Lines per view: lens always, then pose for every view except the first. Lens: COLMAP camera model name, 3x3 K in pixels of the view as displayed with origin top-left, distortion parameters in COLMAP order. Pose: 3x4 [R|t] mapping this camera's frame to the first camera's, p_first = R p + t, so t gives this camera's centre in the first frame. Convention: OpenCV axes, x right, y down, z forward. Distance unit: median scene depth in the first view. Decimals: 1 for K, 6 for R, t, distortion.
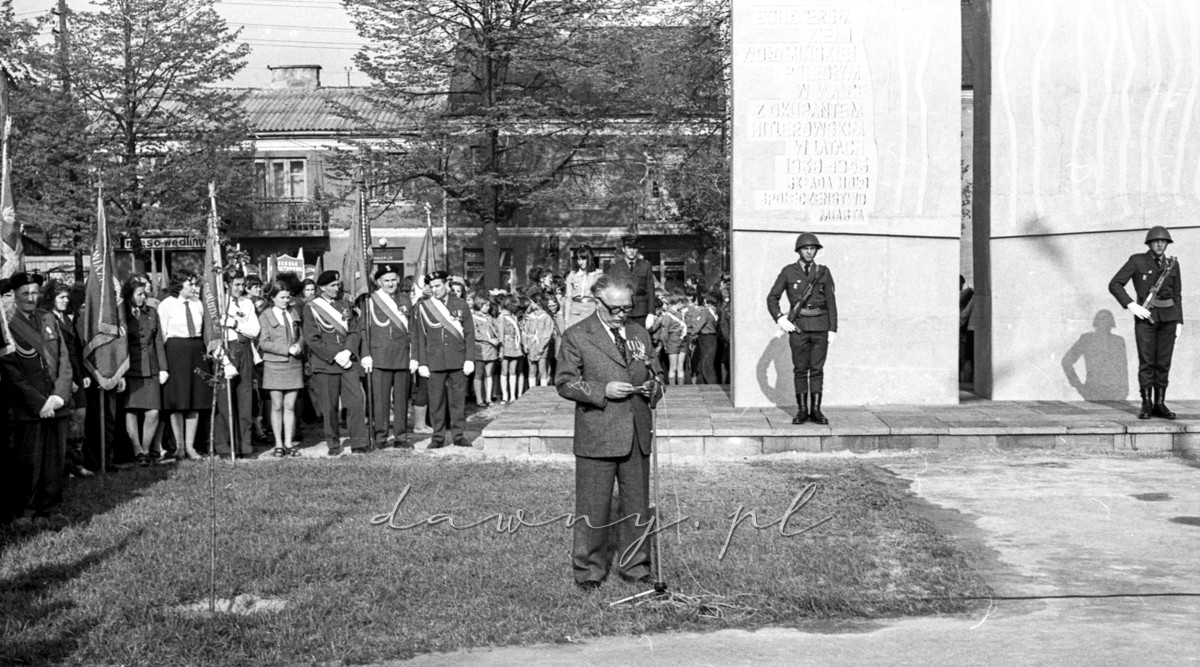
lens RADIAL K [[1975.7, 0, 600.0], [0, 1975.7, 333.5], [0, 0, 1]] dist [0.006648, 0.106573]
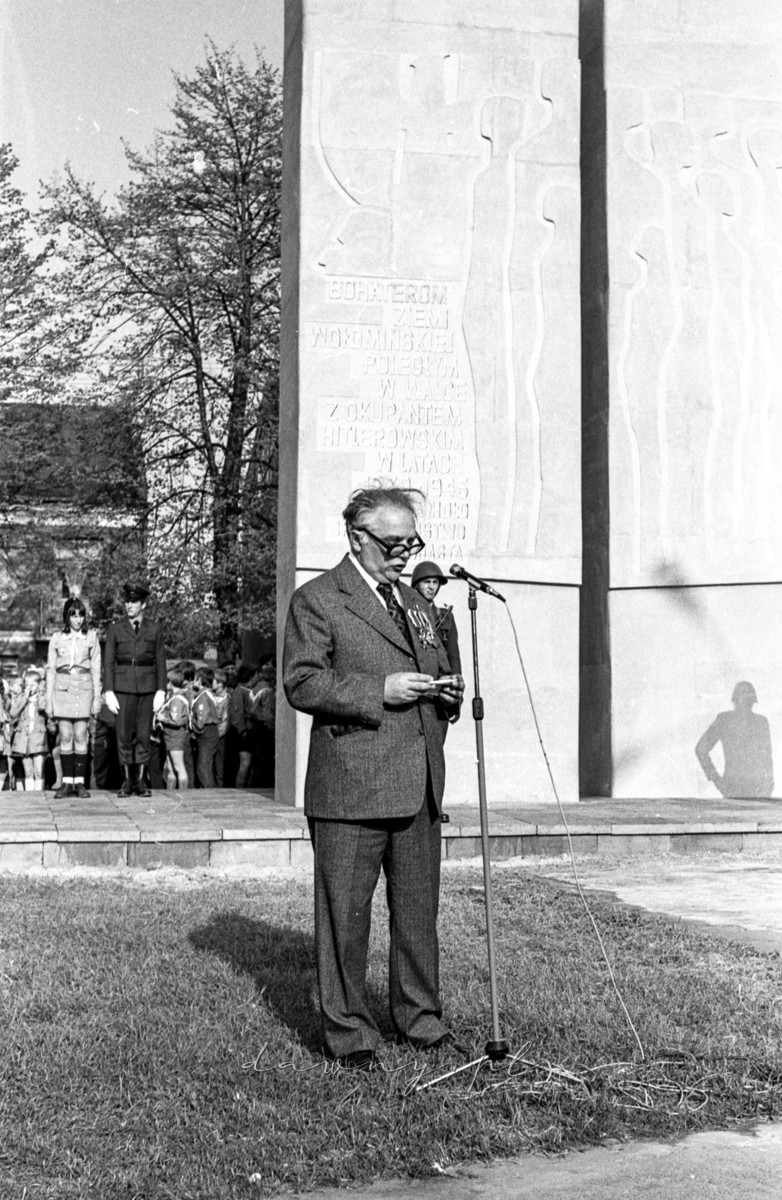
lens RADIAL K [[1900.9, 0, 391.2], [0, 1900.9, 581.0], [0, 0, 1]] dist [0.337171, -3.028769]
pose [[0.968309, 0.021961, 0.248789, -0.077934], [0.006727, 0.993472, -0.113877, 0.035550], [-0.249666, 0.111942, 0.961840, 0.298628]]
